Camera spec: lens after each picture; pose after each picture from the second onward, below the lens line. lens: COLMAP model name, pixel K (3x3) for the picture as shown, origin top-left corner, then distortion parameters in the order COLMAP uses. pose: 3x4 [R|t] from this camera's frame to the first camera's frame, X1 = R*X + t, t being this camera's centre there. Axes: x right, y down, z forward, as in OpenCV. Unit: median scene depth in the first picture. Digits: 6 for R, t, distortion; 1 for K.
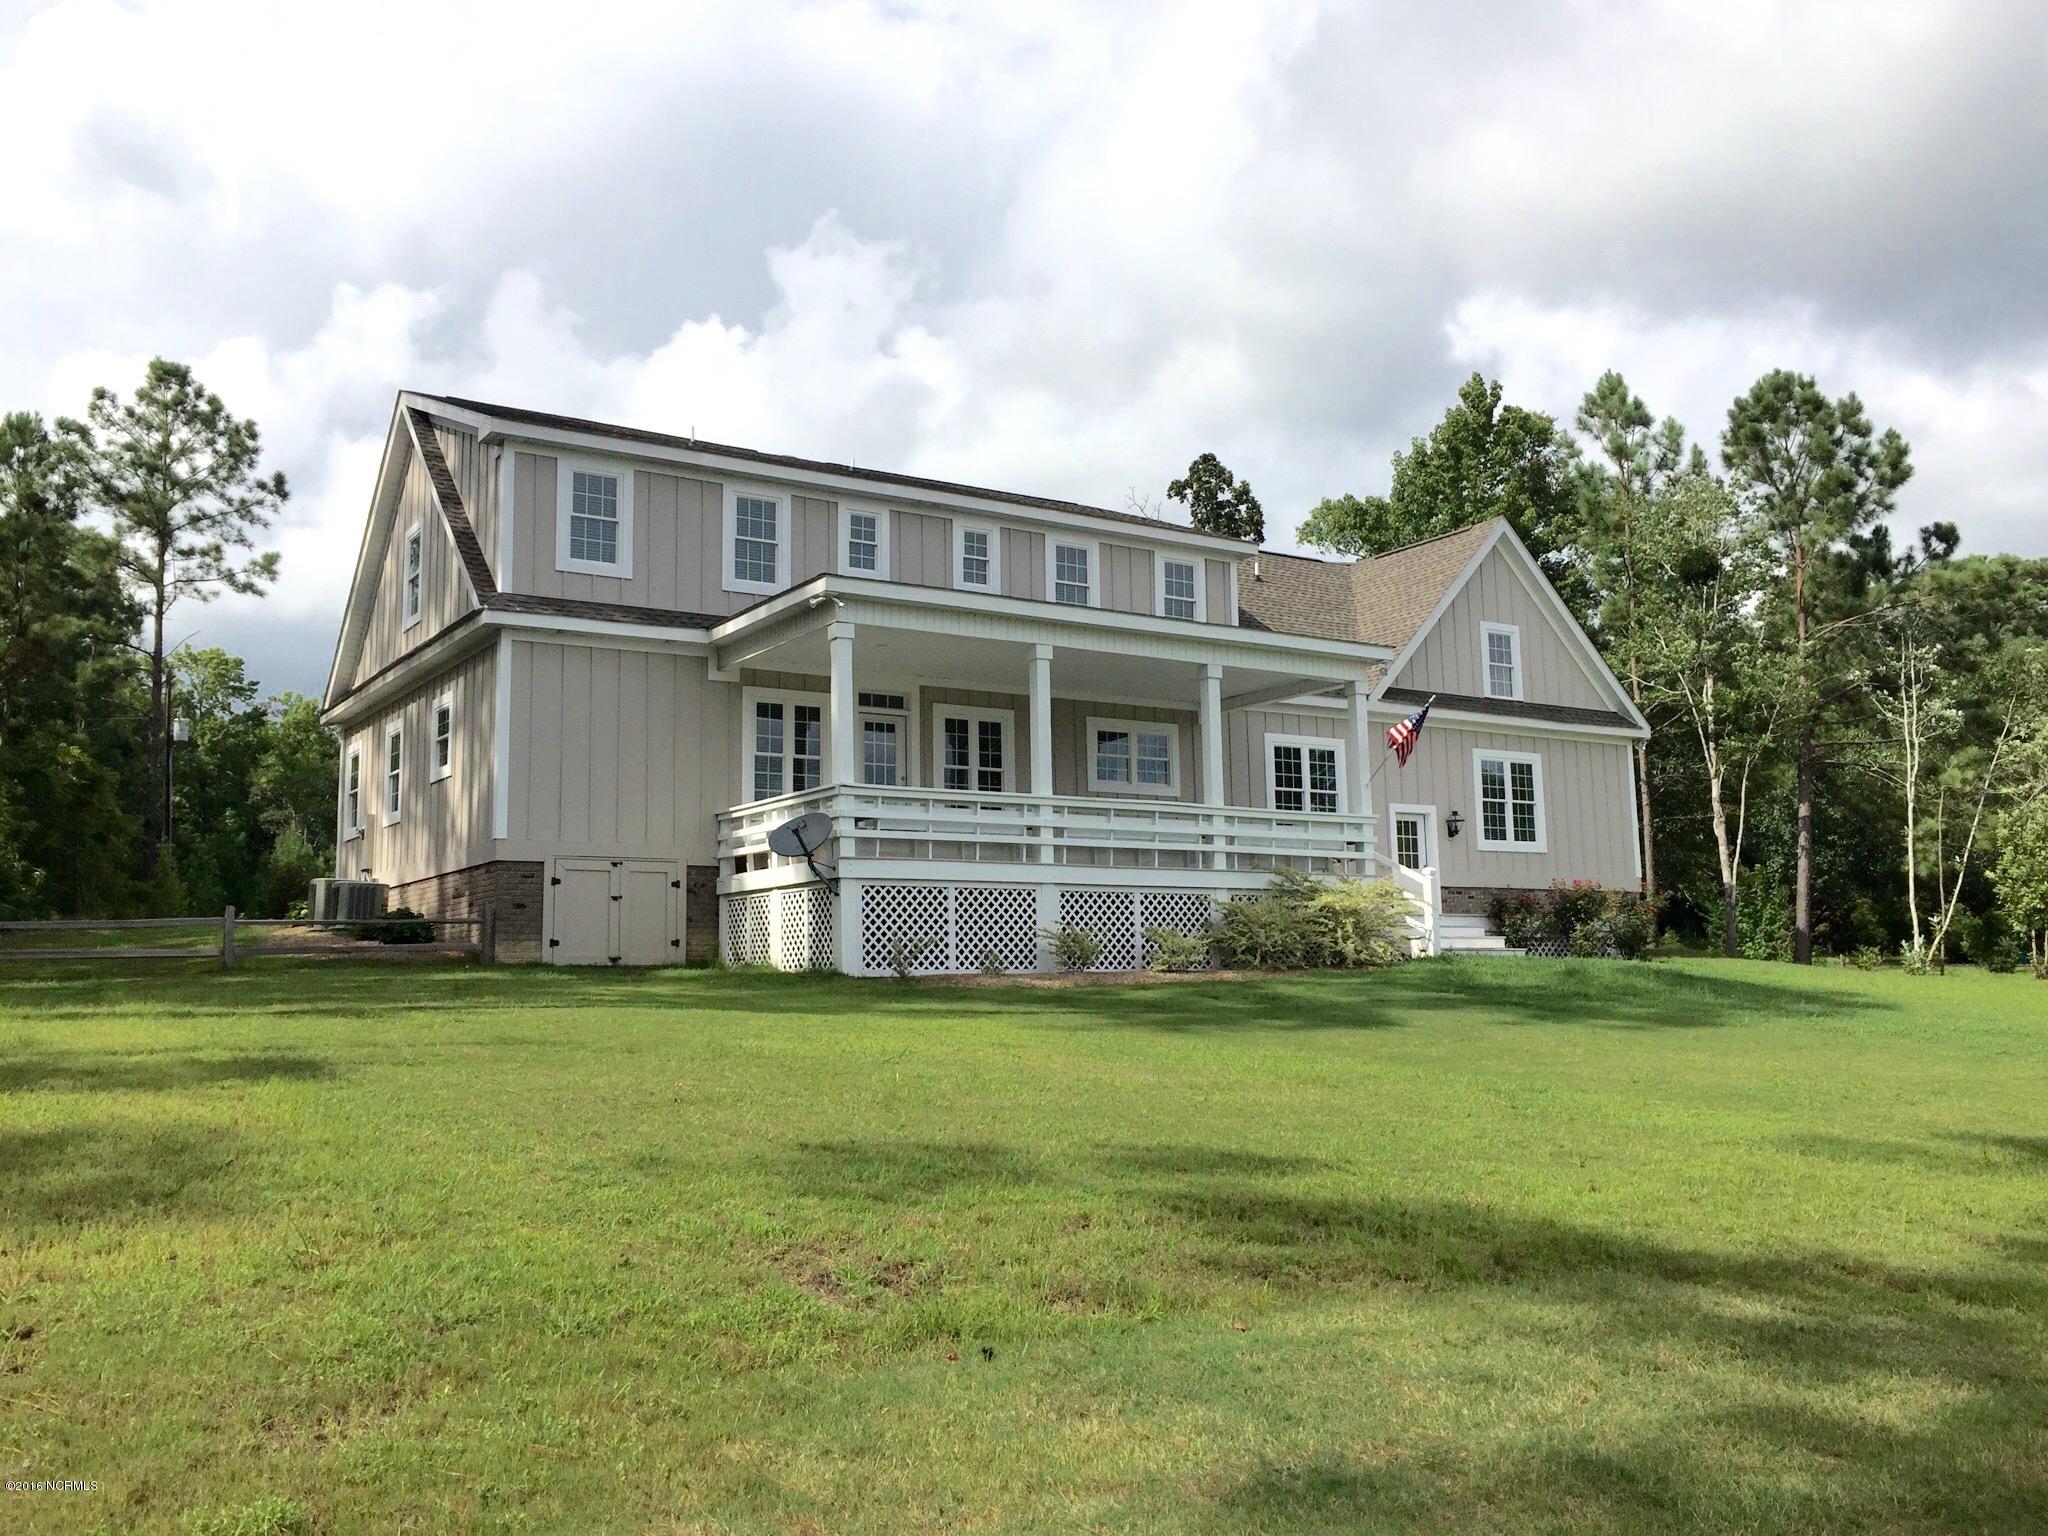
lens RADIAL K [[1729.8, 0, 1024.0], [0, 1729.8, 768.0], [0, 0, 1]] dist [0.107554, -0.233980]
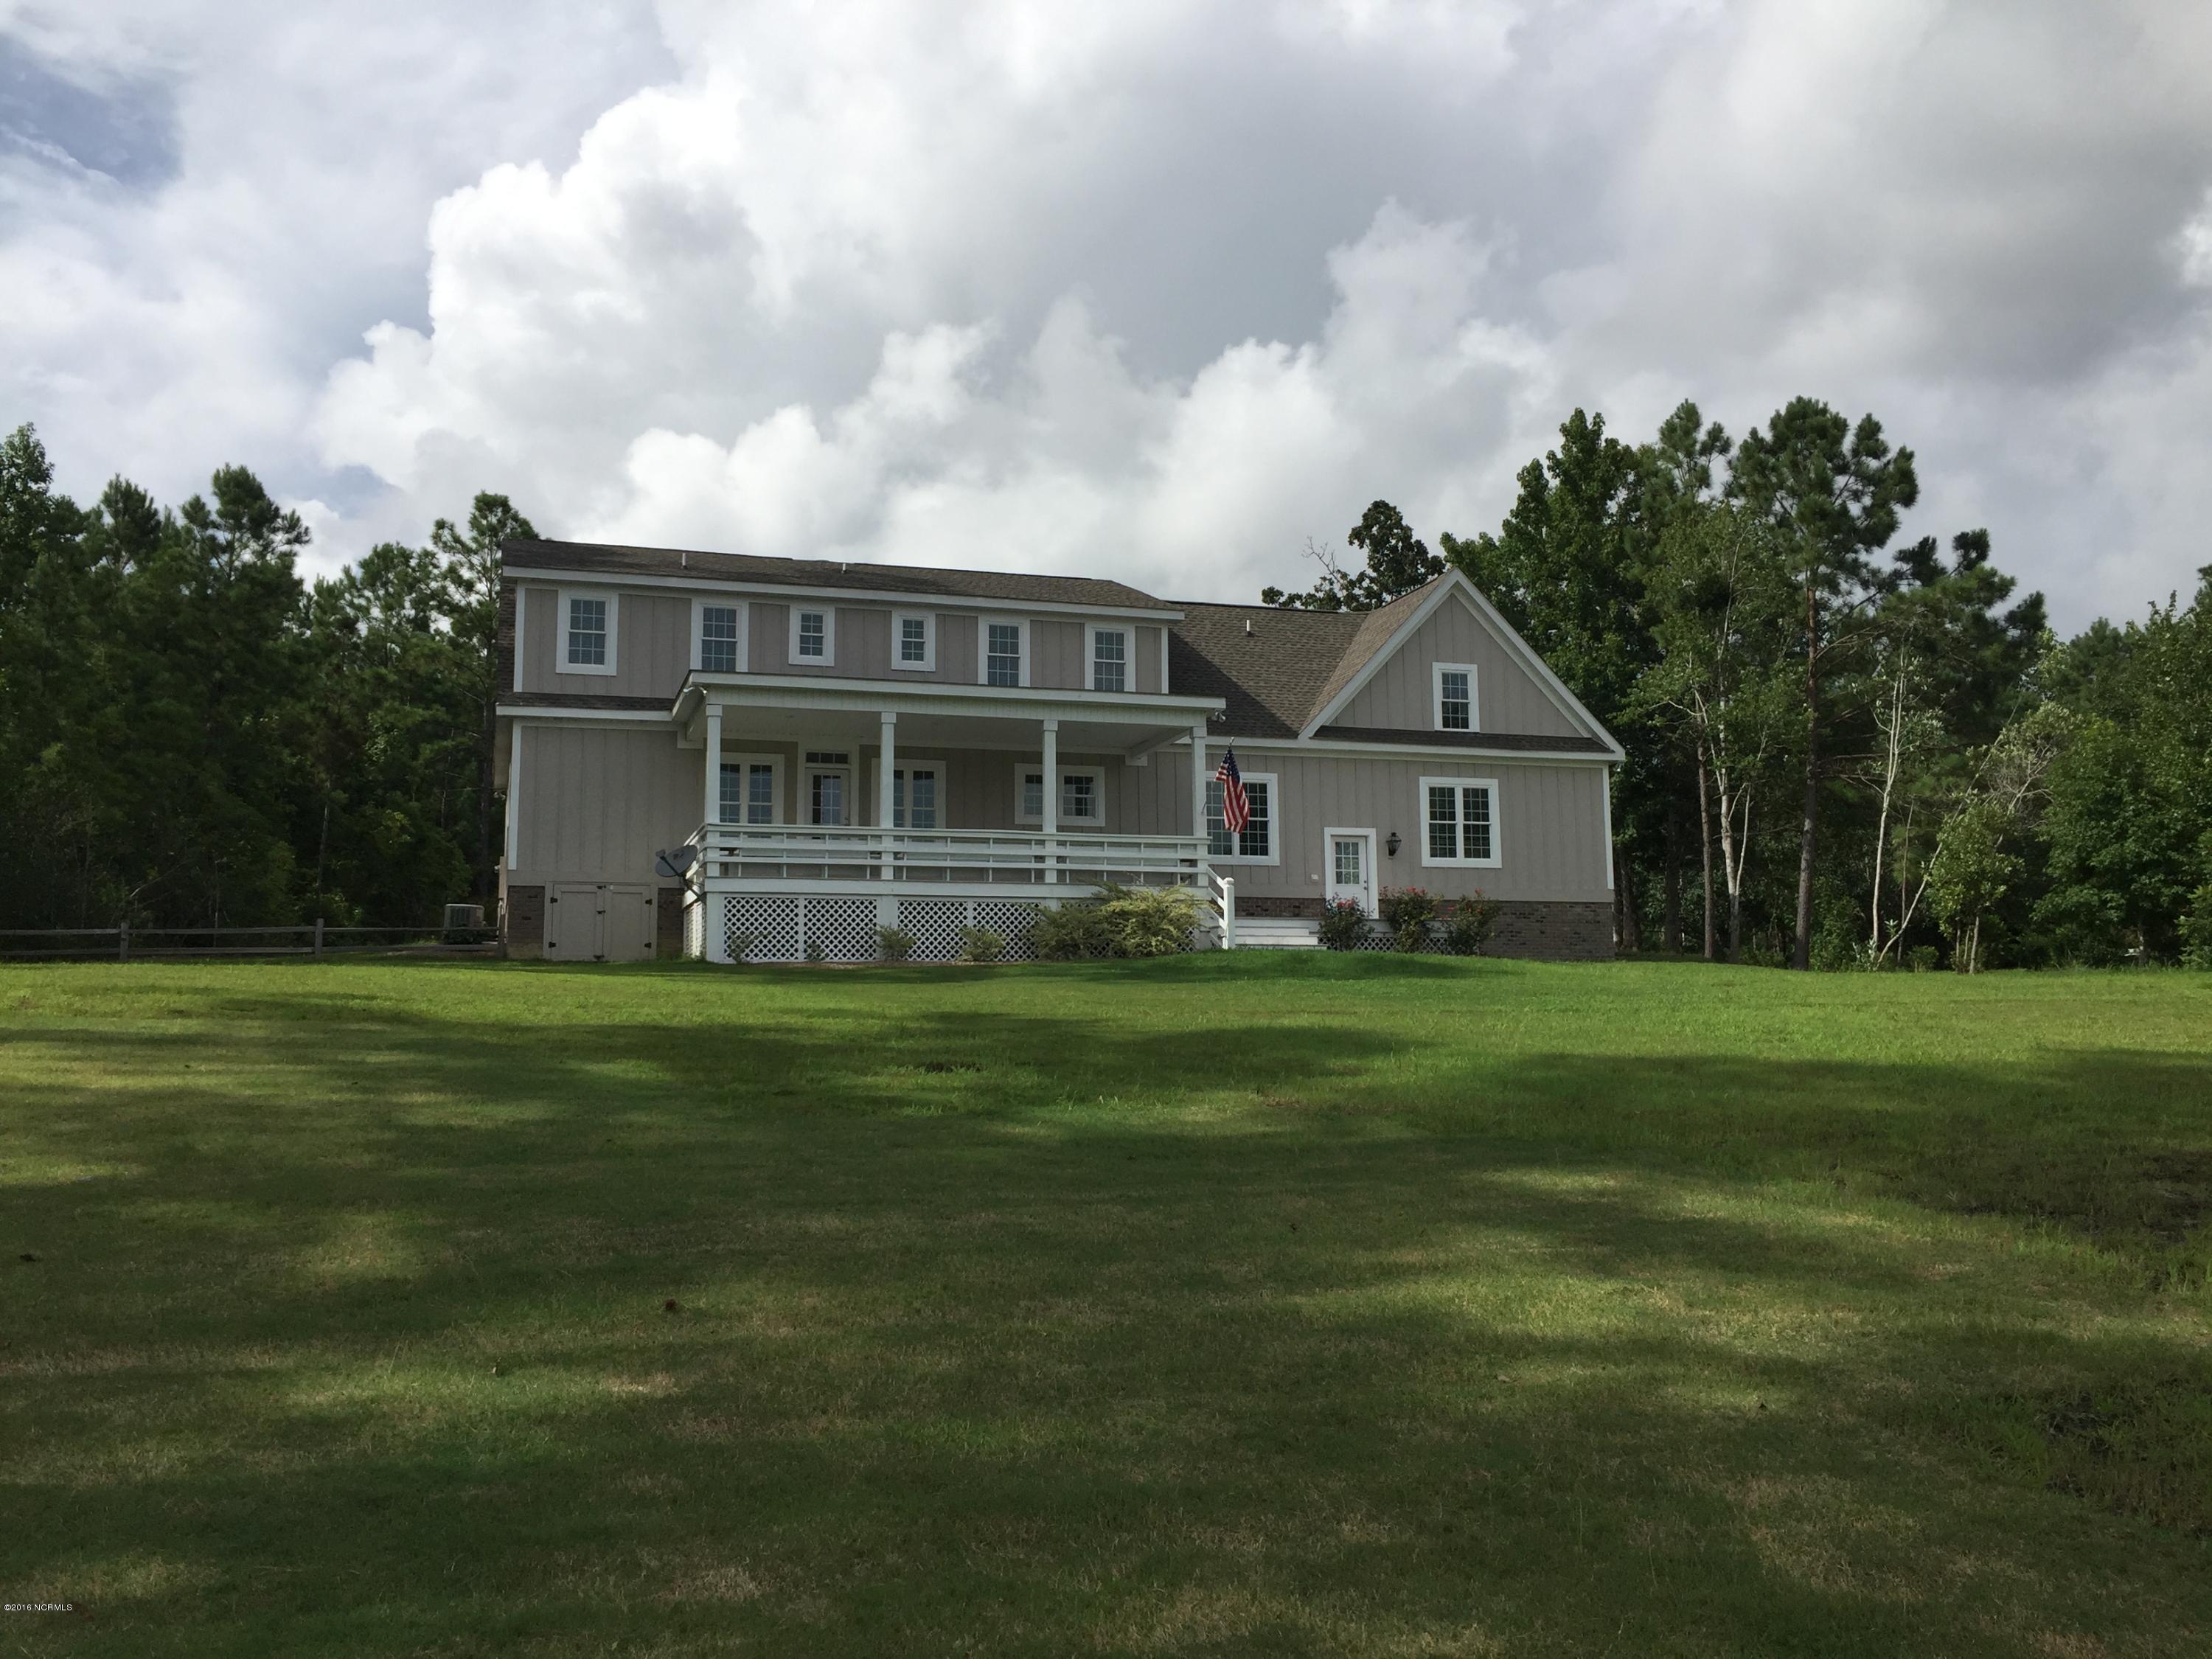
lens RADIAL K [[1868.3, 0, 1106.0], [0, 1868.3, 829.5], [0, 0, 1]] dist [0.107554, -0.233980]
pose [[0.962791, -0.028132, -0.268779, 0.387681], [0.030668, 0.999516, 0.005242, 0.010430], [0.268501, -0.013290, 0.963188, -0.220841]]
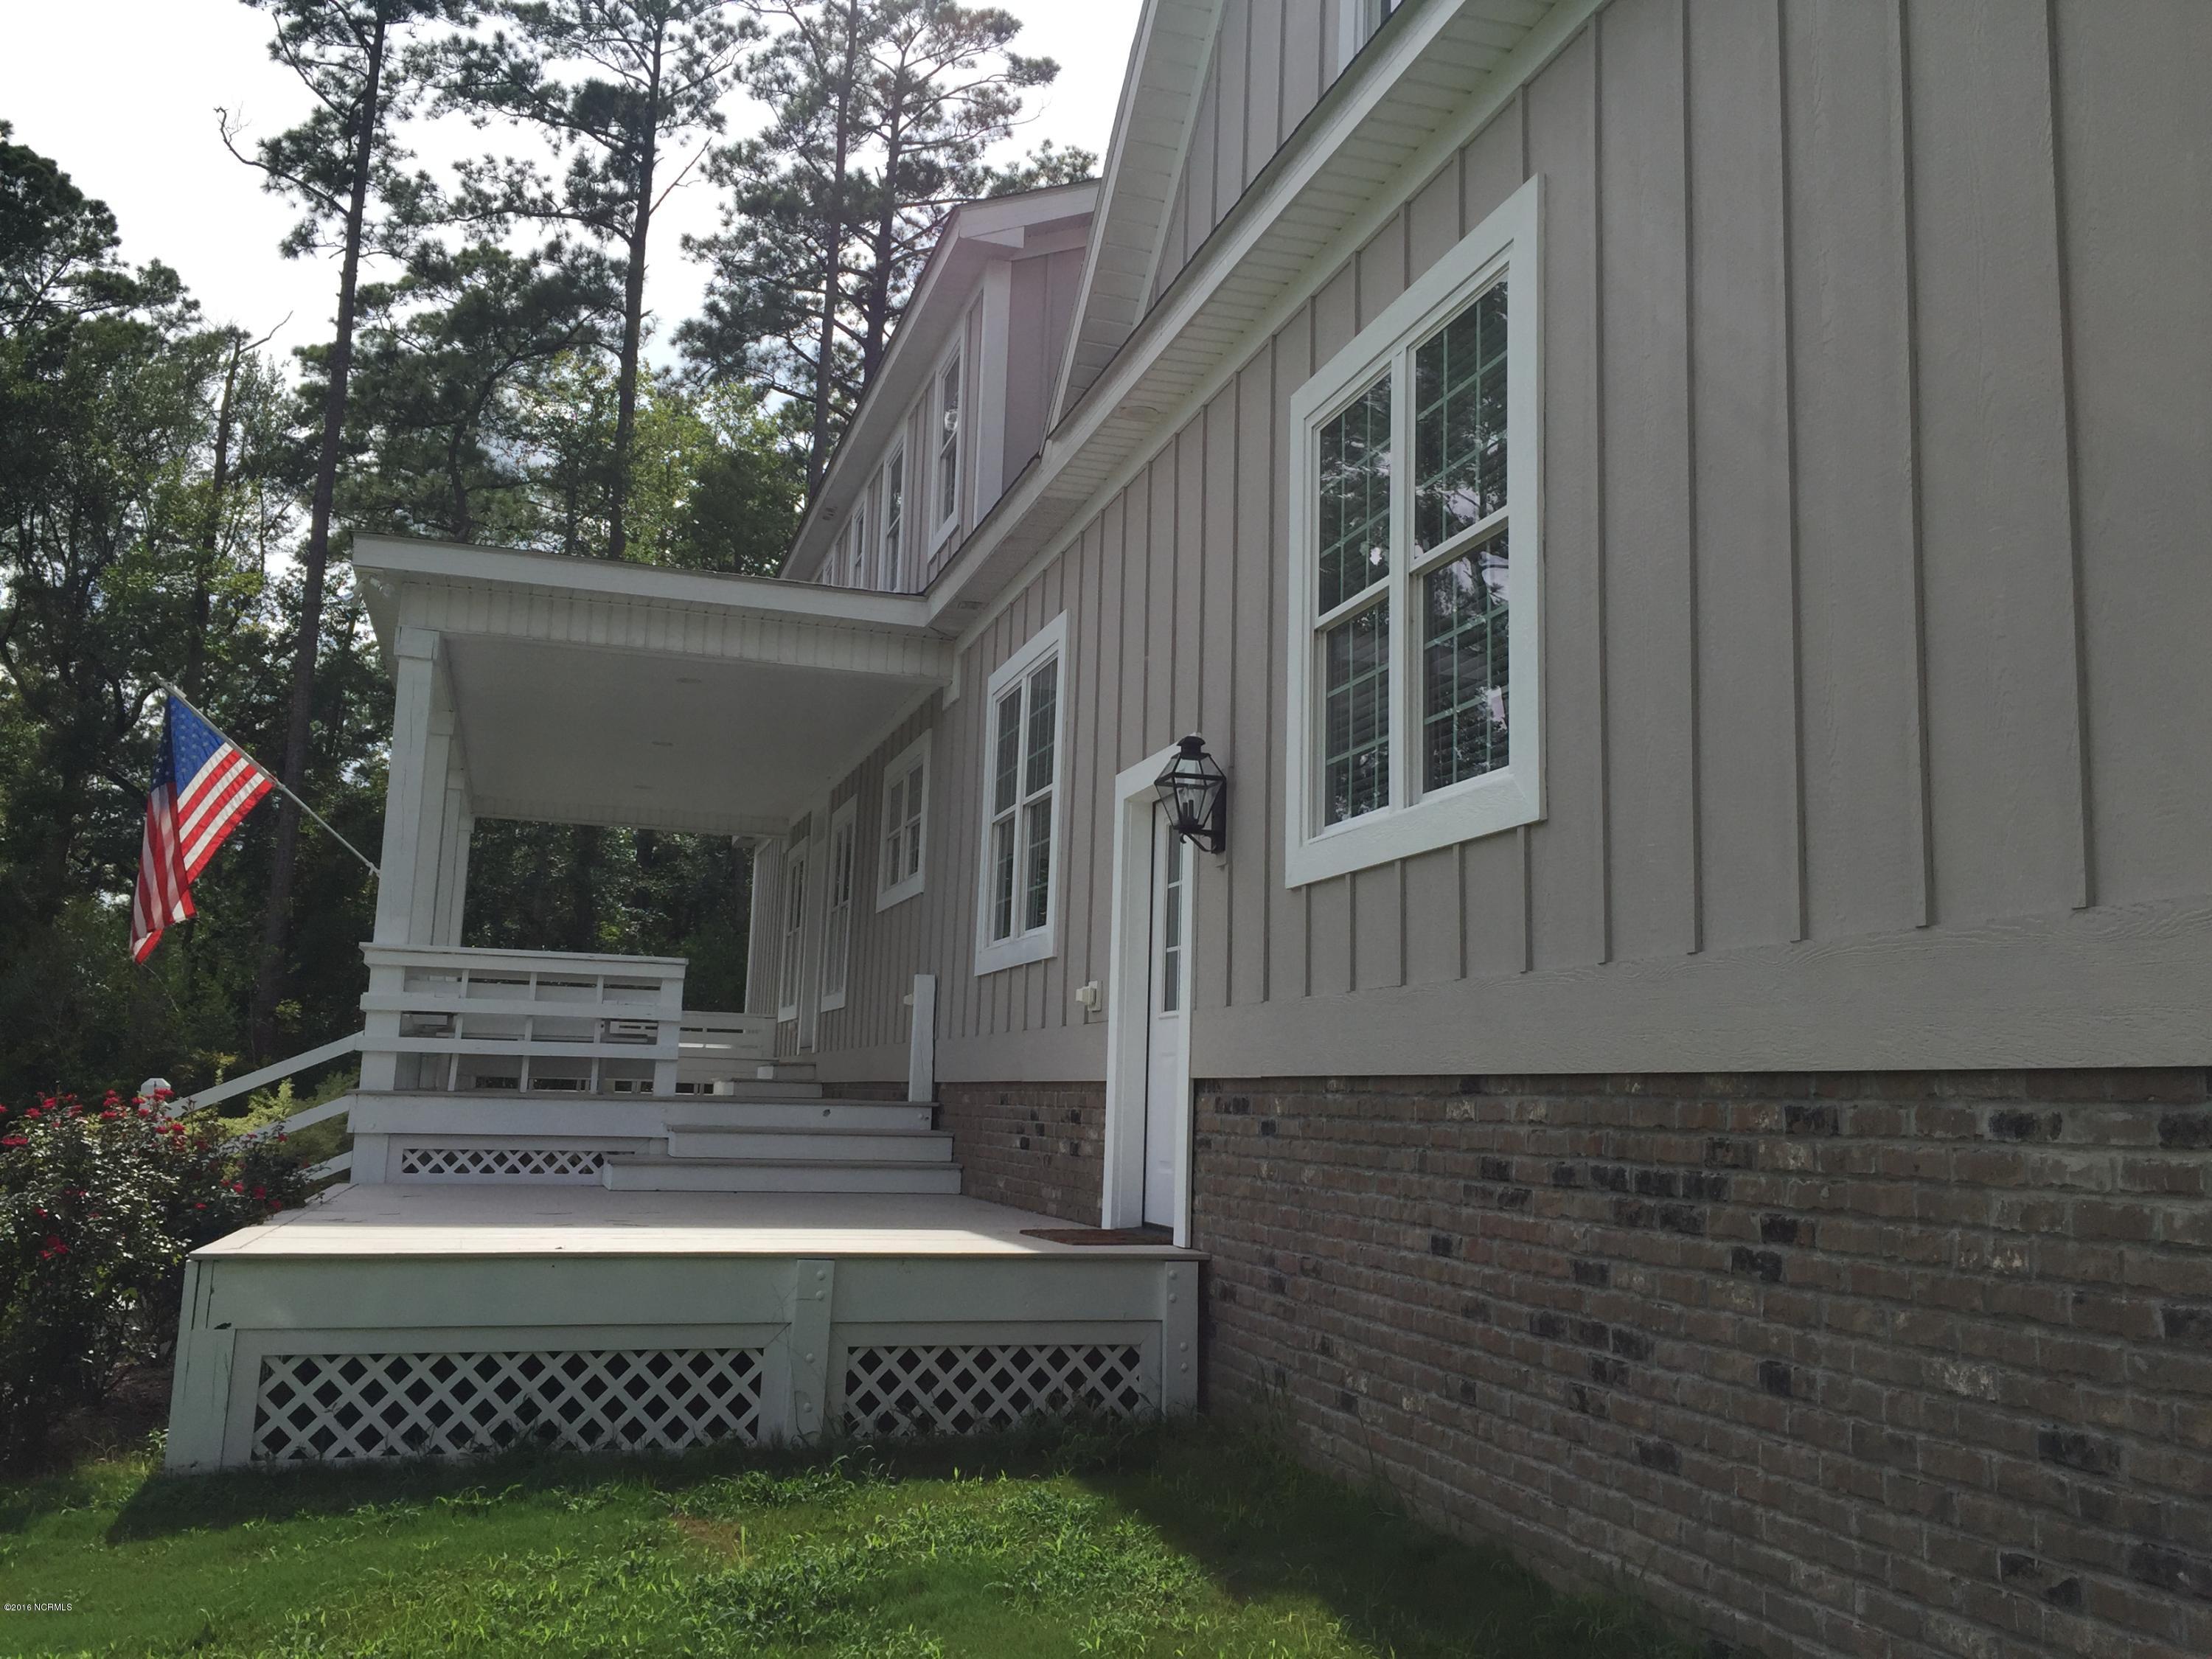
lens RADIAL K [[1868.3, 0, 1106.0], [0, 1868.3, 829.5], [0, 0, 1]] dist [0.107554, -0.233980]
pose [[-0.268655, -0.129319, -0.954516, 0.467547], [0.104872, 0.981129, -0.162441, 0.072382], [0.957510, -0.143742, -0.250024, 1.027273]]
